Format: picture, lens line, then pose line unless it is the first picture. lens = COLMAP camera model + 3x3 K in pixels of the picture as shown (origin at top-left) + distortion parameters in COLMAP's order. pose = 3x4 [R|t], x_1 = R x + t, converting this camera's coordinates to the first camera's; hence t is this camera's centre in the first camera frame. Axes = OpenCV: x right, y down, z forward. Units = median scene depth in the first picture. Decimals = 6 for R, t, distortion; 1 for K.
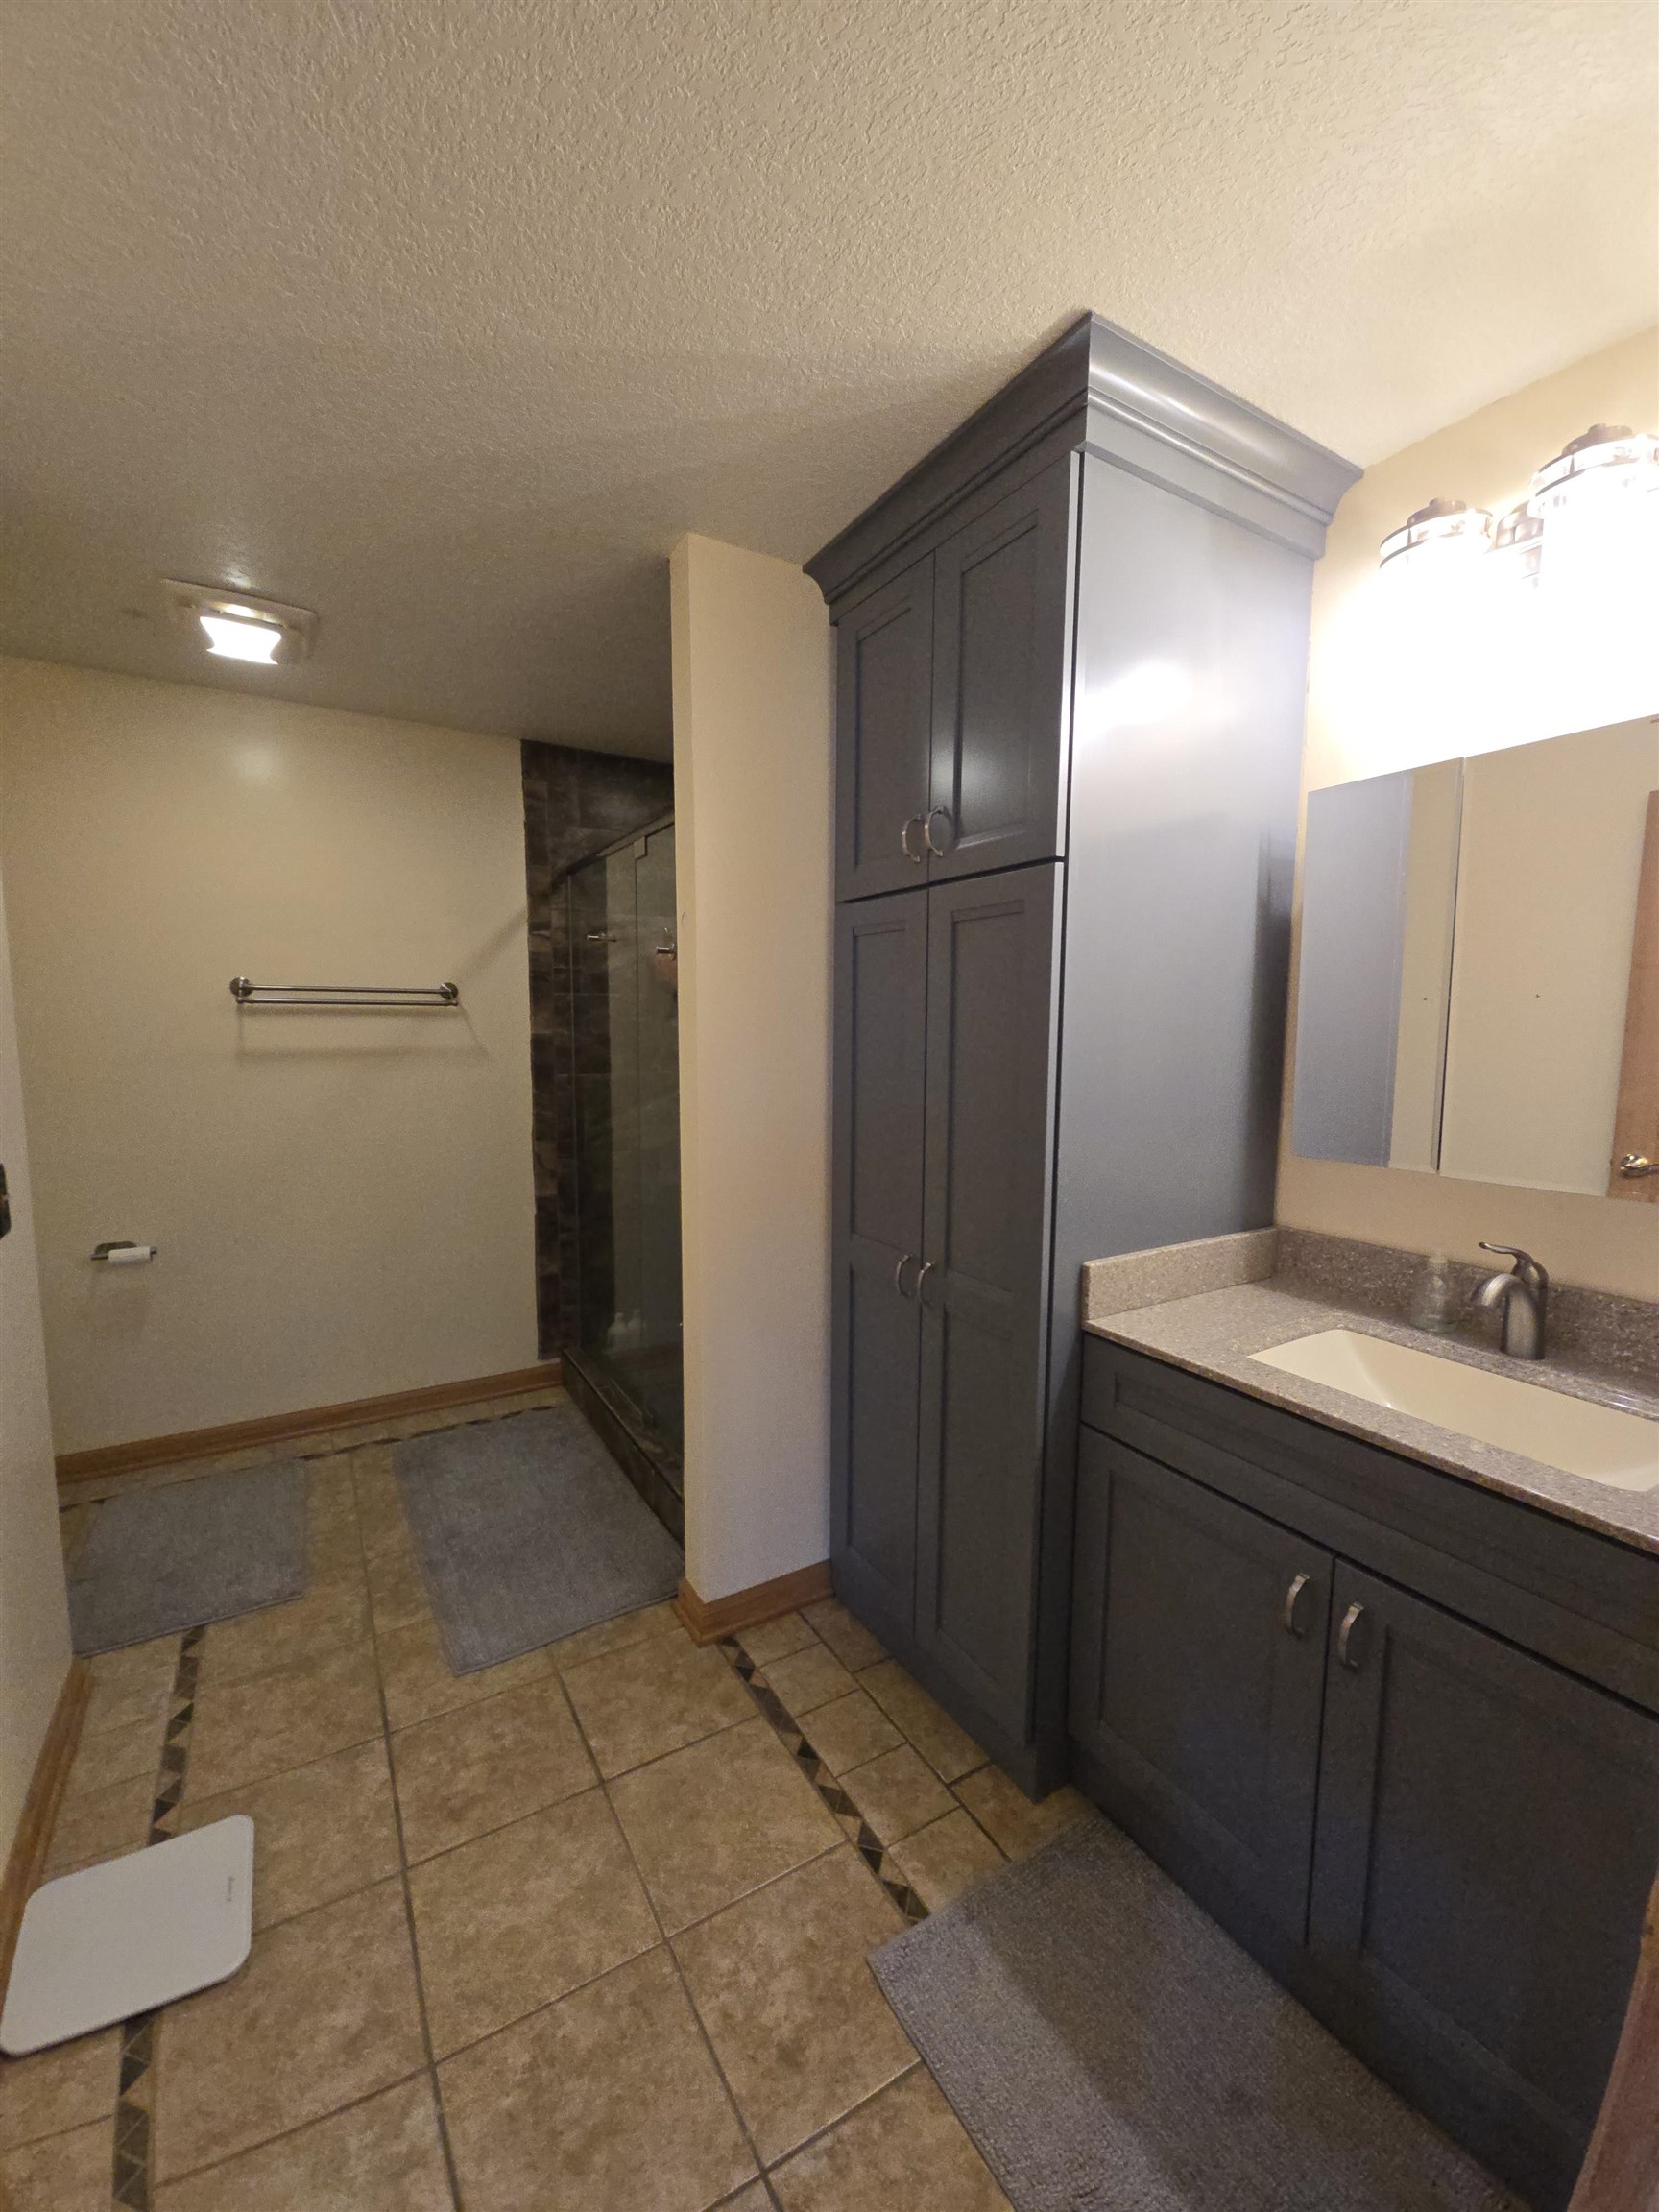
lens RADIAL K [[905.2, 0, 841.0], [0, 905.2, 1118.7], [0, 0, 1]] dist [0.014679, -0.000531]
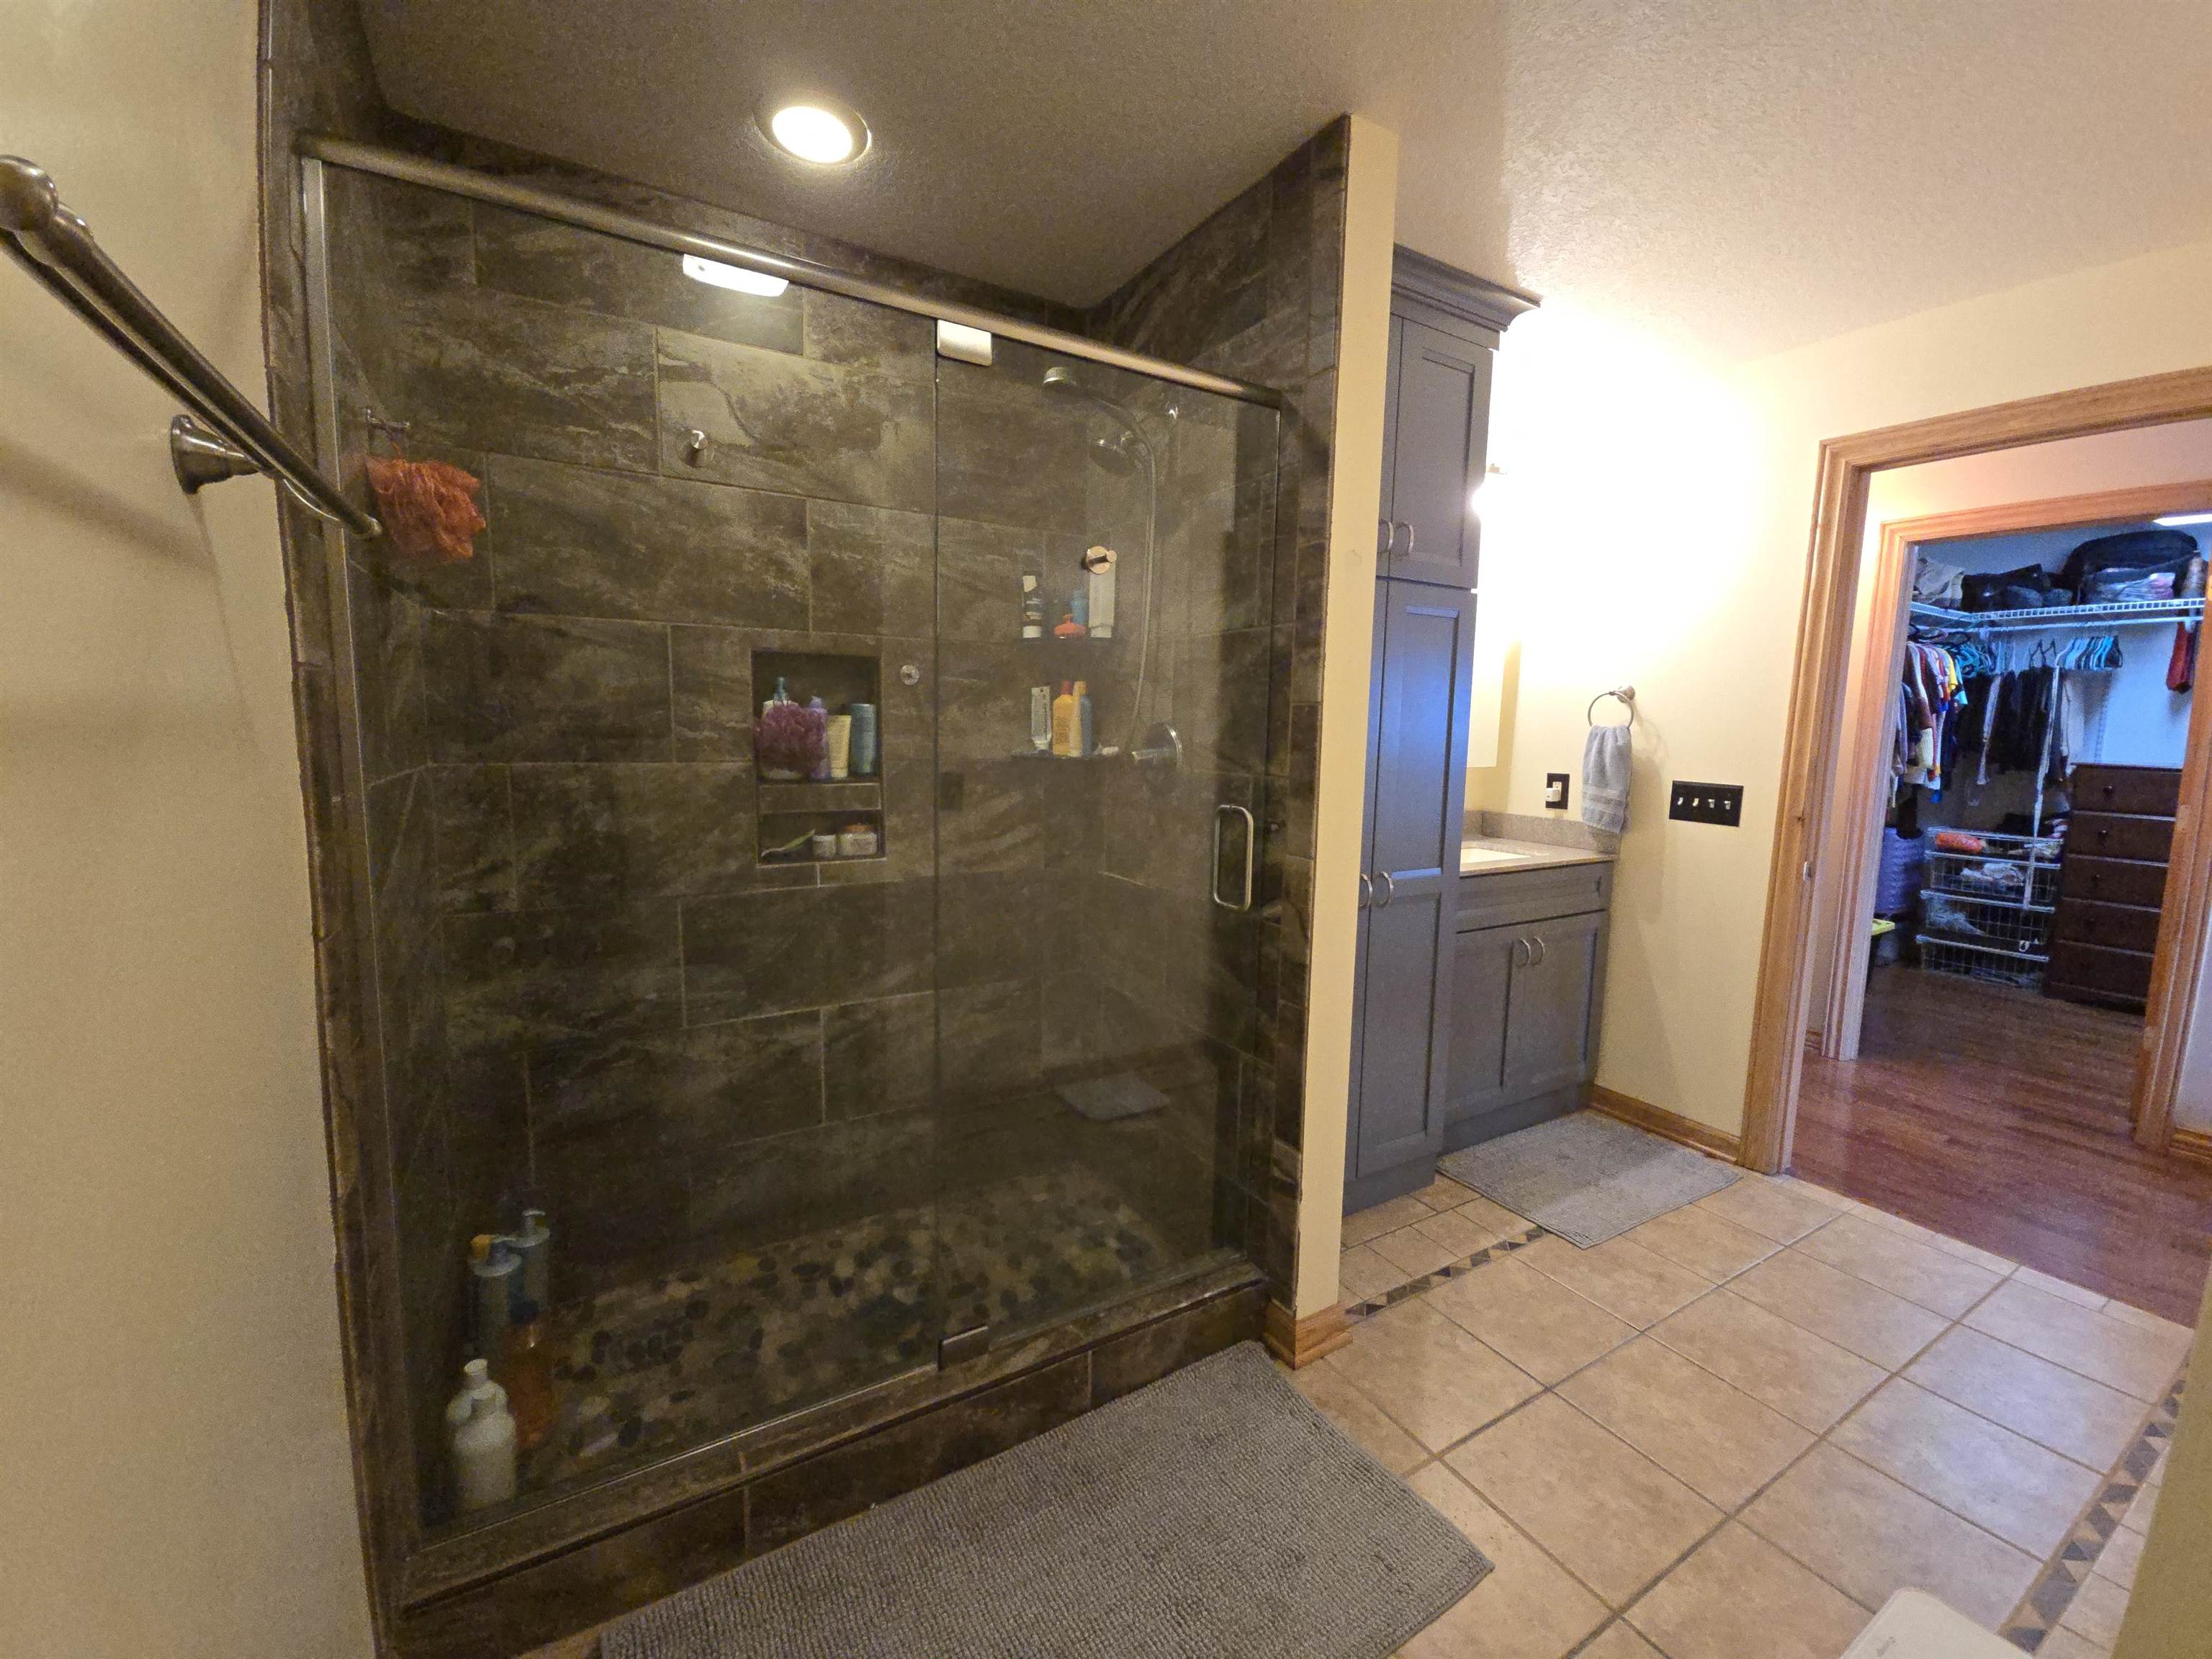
lens RADIAL K [[905.2, 0, 1115.4], [0, 905.2, 828.0], [0, 0, 1]] dist [0.014679, -0.000531]
pose [[-0.006261, -0.118759, 0.992903, -1.273538], [0.083698, 0.989376, 0.118865, -0.099963], [-0.996471, 0.083848, 0.003745, 1.477839]]
